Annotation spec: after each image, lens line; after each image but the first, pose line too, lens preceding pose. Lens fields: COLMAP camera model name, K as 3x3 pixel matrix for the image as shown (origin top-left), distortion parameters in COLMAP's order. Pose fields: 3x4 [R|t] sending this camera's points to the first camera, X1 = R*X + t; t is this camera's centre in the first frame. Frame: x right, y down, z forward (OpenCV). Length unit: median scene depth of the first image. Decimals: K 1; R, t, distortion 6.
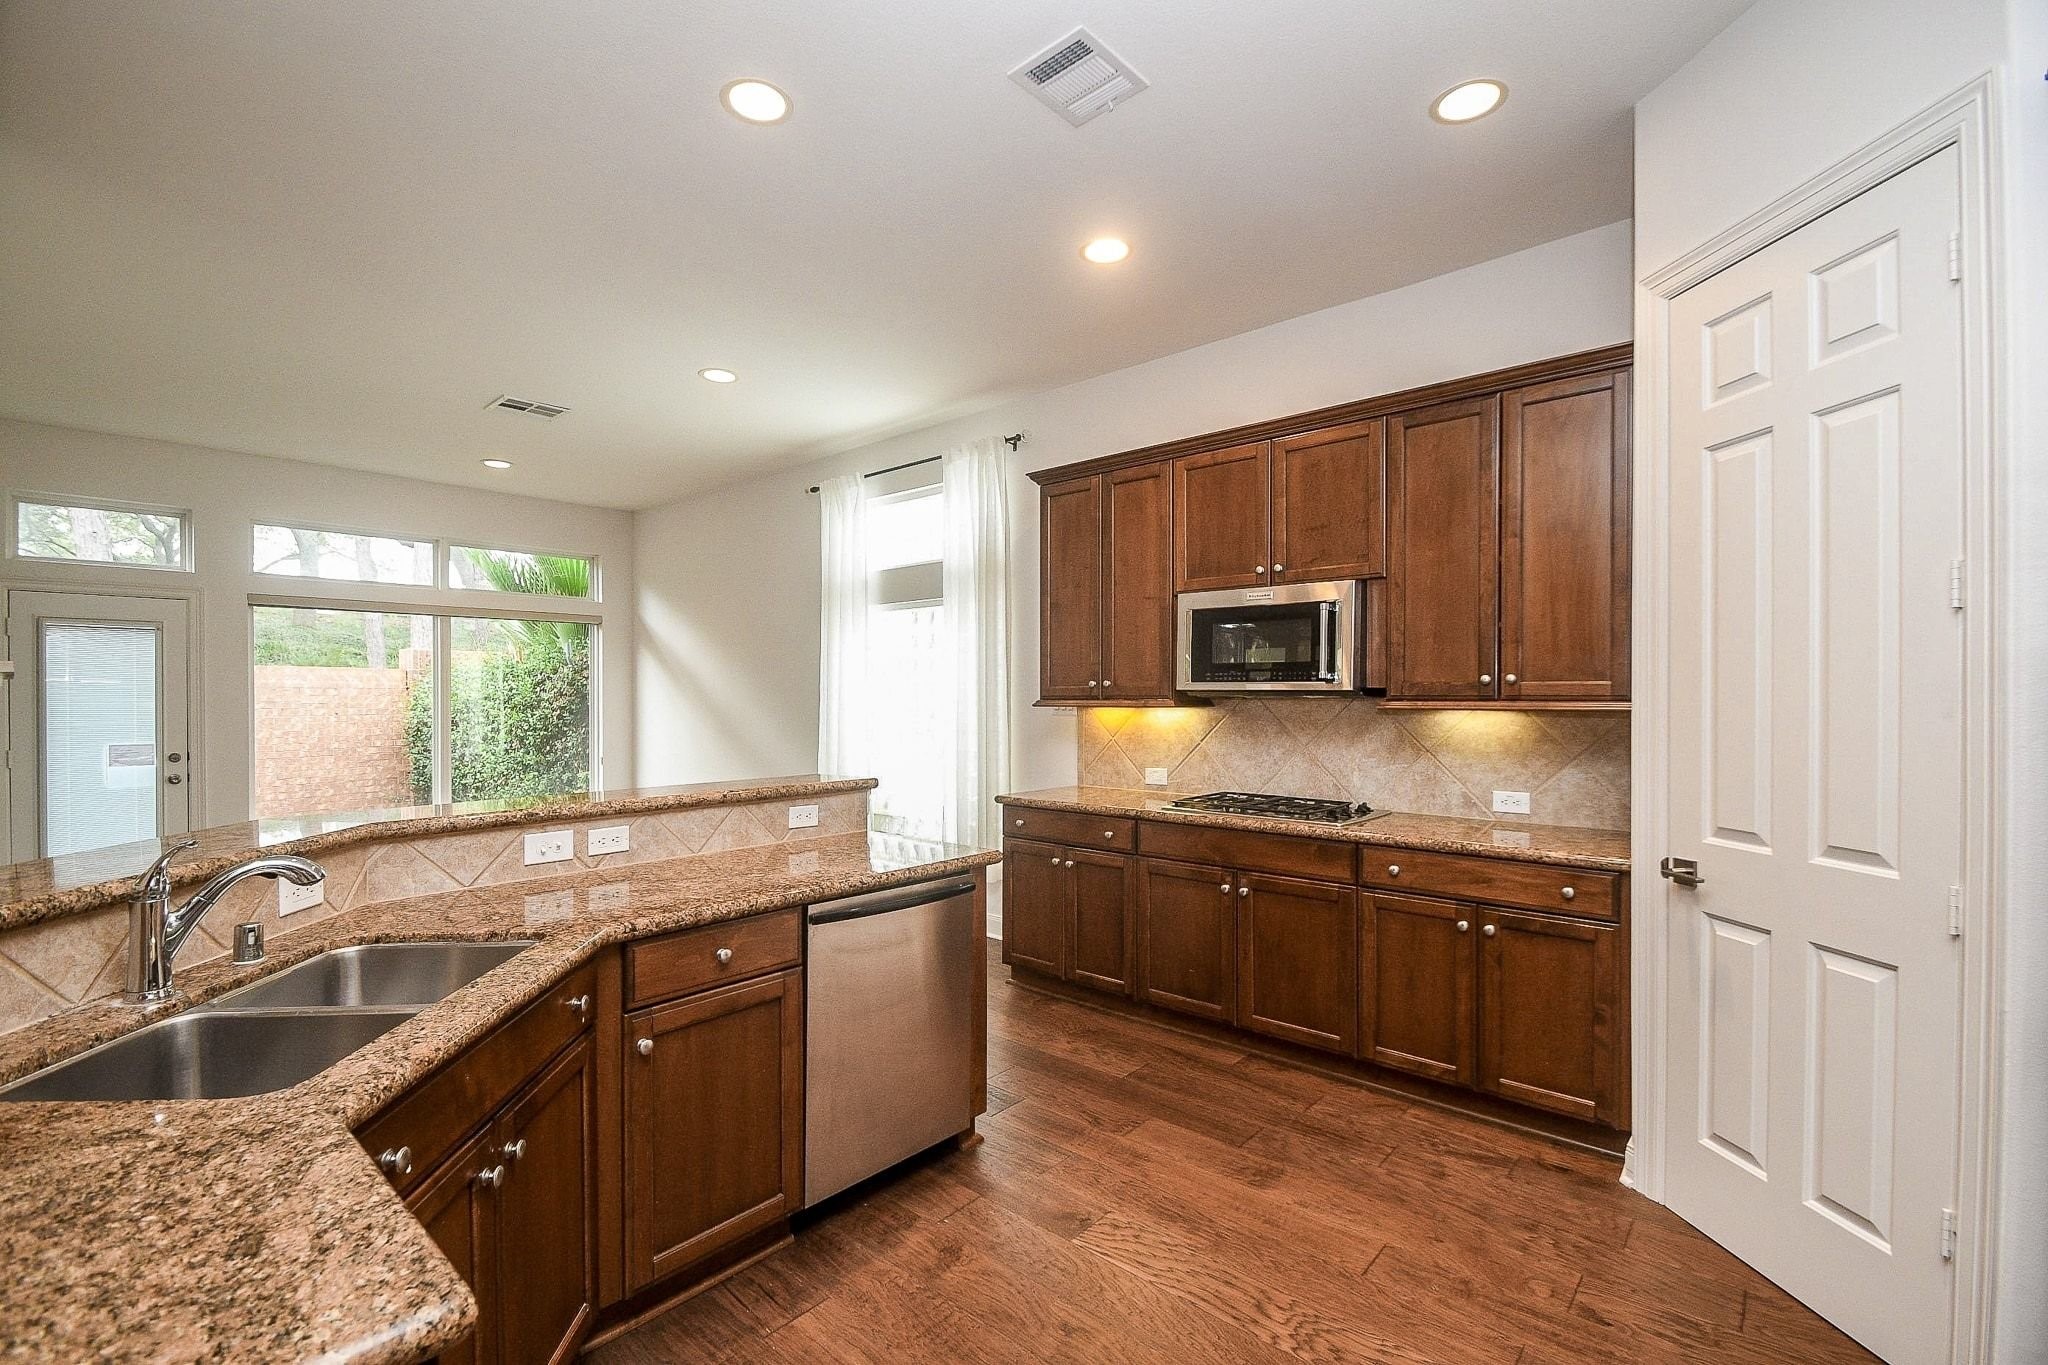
lens RADIAL K [[873.1, 0, 1024.0], [0, 873.1, 682.5], [0, 0, 1]] dist [0.017210, -0.014921]
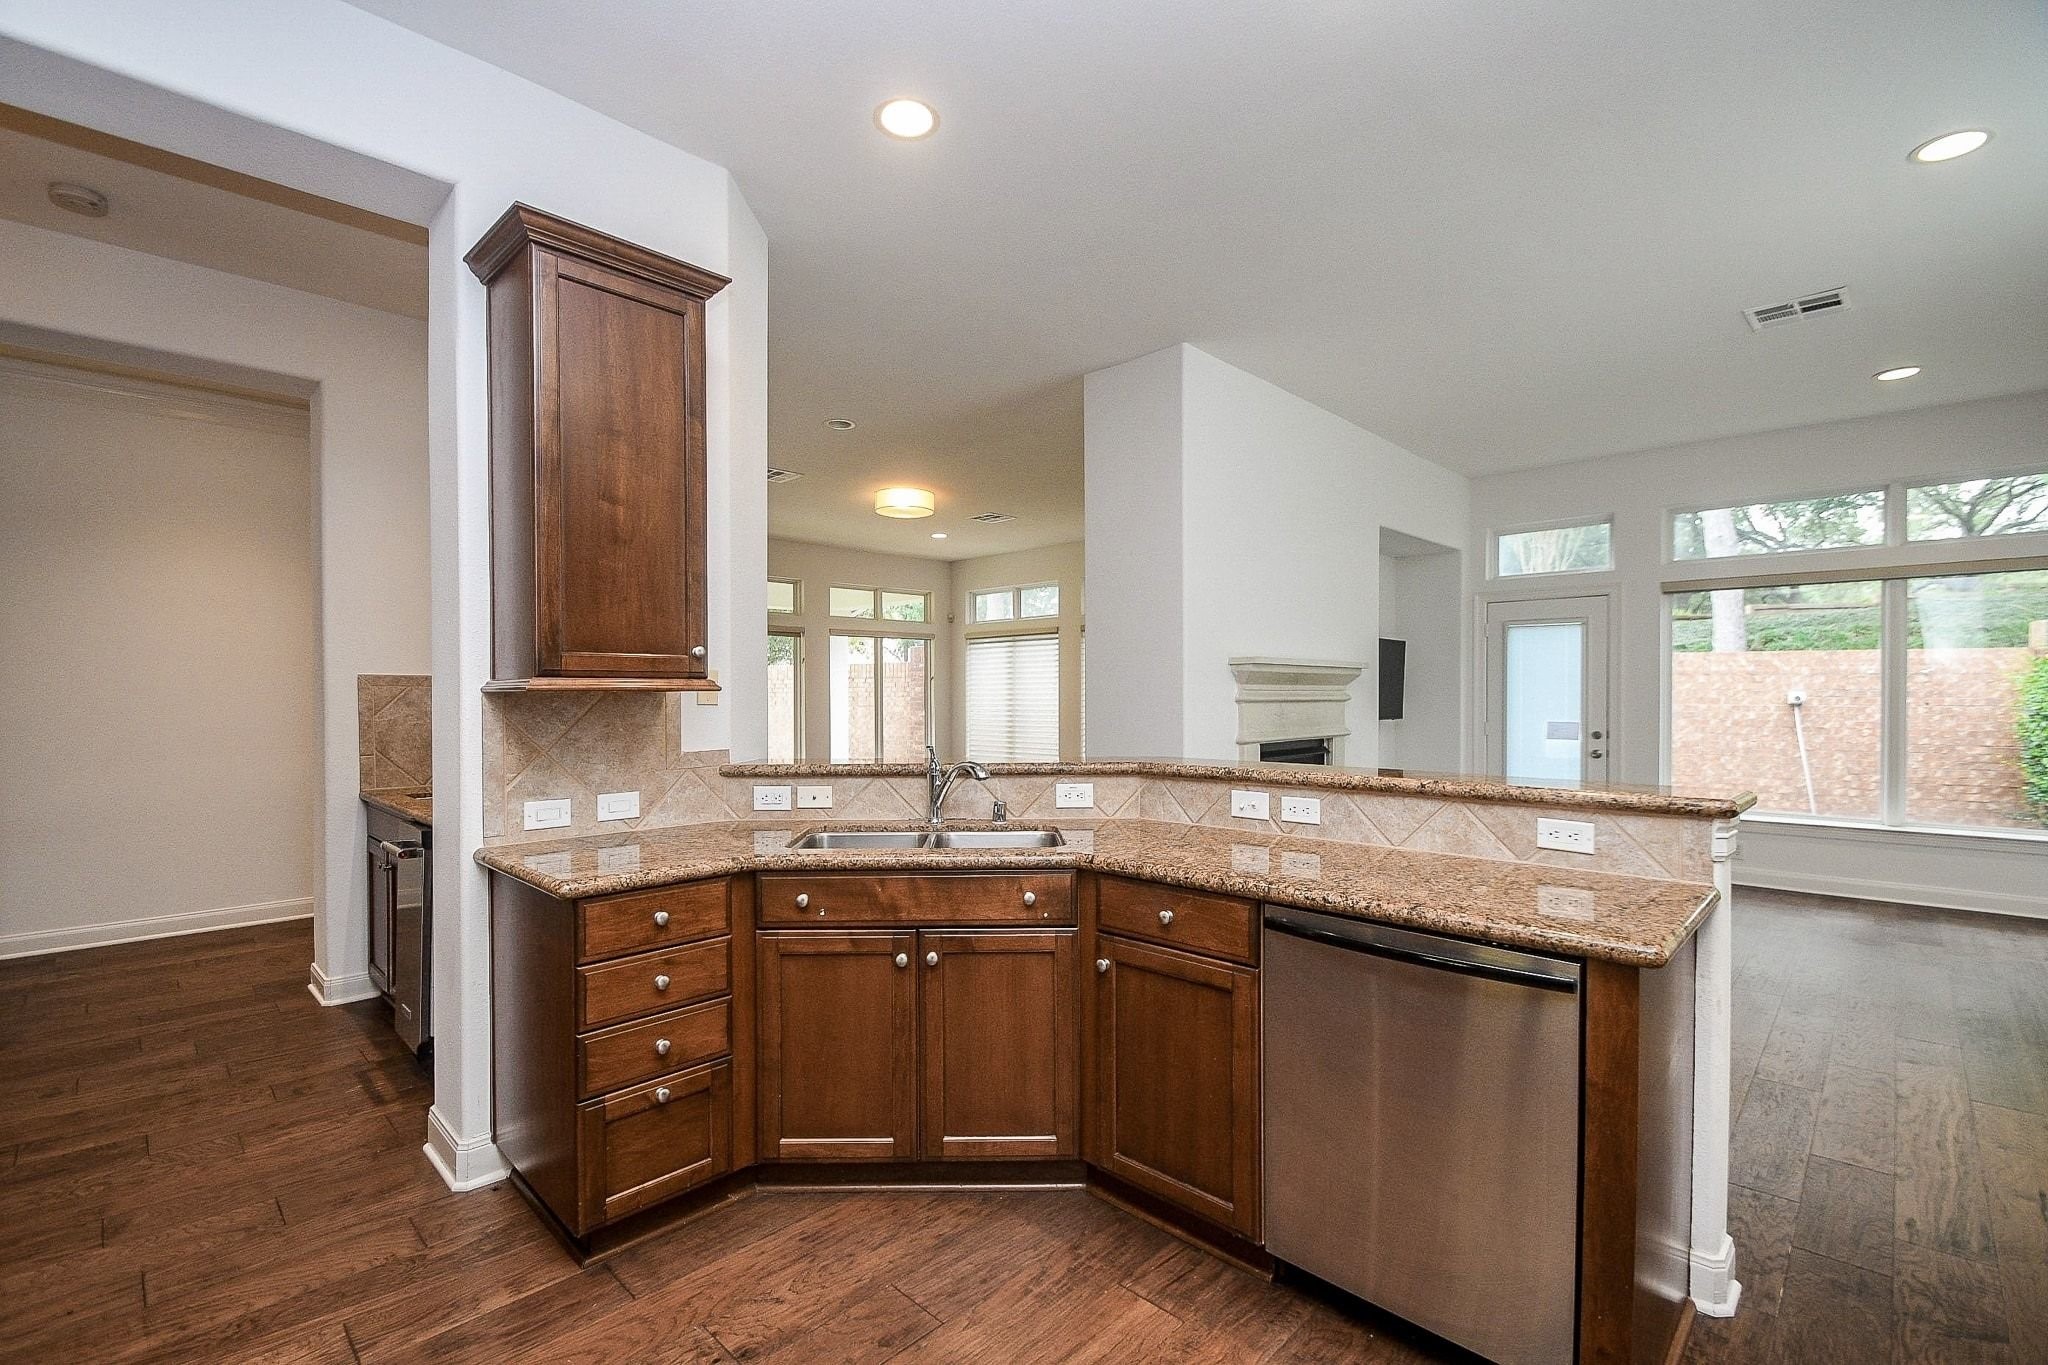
lens RADIAL K [[919.7, 0, 1028.7], [0, 919.7, 693.3], [0, 0, 1]] dist [0.023873, -0.019359]
pose [[-0.050193, 0.004146, -0.998731, 0.382503], [0.016217, 0.999863, 0.003336, 0.021789], [0.998608, -0.016029, -0.050254, 0.460844]]
